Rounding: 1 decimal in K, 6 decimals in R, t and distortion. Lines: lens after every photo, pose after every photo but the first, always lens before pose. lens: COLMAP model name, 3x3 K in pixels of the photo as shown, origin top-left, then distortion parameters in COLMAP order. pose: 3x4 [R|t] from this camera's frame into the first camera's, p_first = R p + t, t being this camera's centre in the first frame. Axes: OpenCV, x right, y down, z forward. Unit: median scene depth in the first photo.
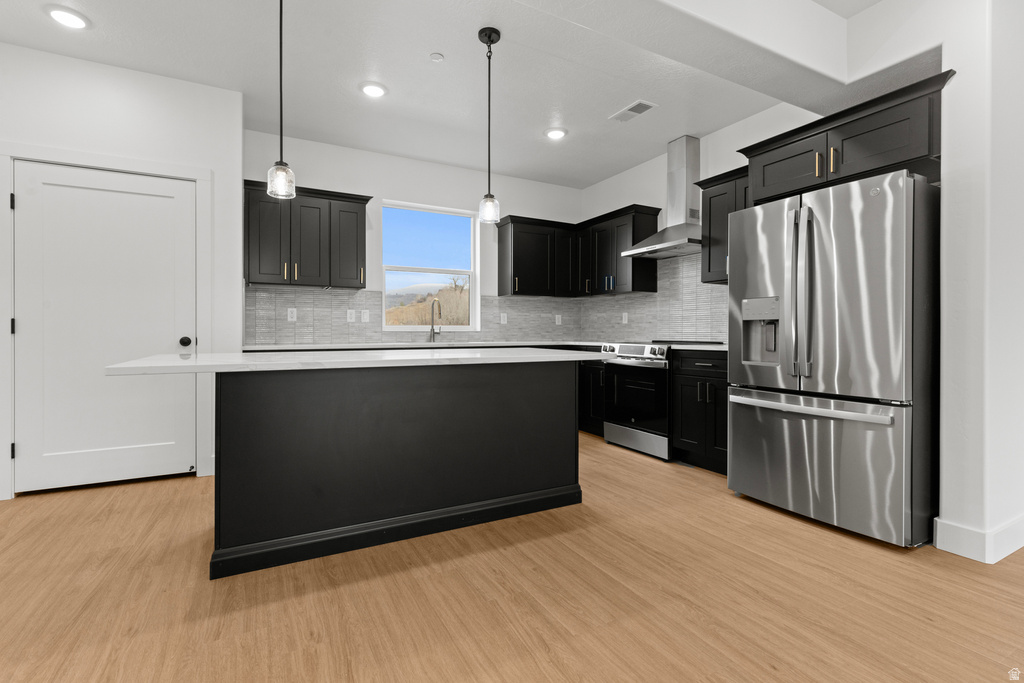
lens RADIAL K [[465.7, 0, 512.0], [0, 465.7, 341.5], [0, 0, 1]] dist [0.003469, 0.000180]
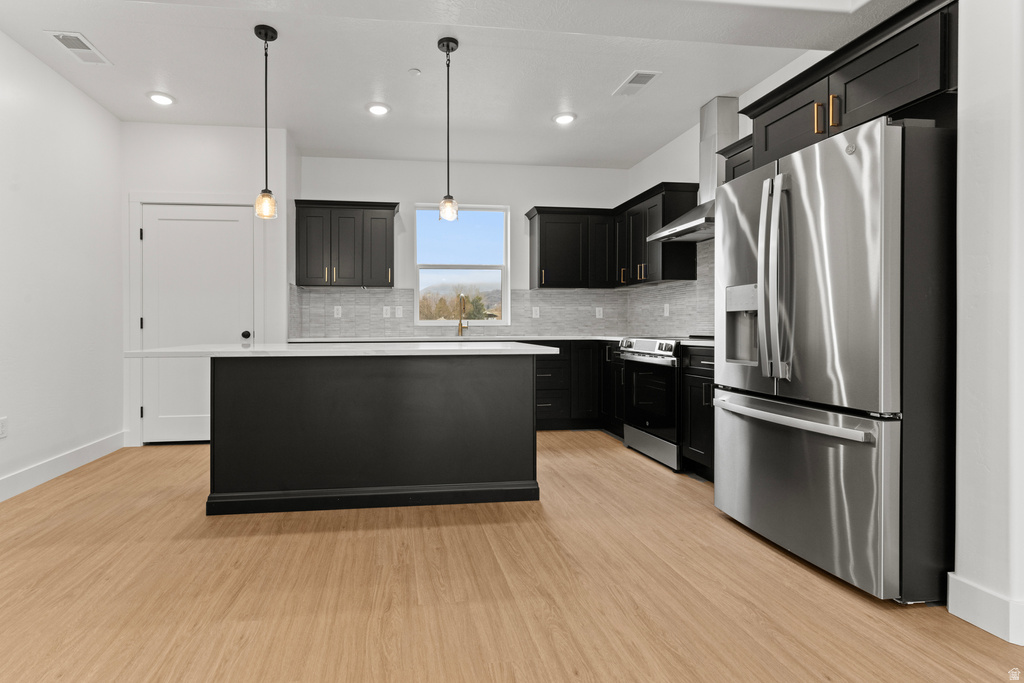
lens RADIAL K [[510.0, 0, 510.3], [0, 510.0, 335.9], [0, 0, 1]] dist [0.004625, 0.000746]
pose [[0.930668, 0.003437, -0.365848, 0.461446], [-0.004064, 0.999991, -0.000941, 0.002075], [0.365842, 0.002363, 0.930674, -0.019564]]
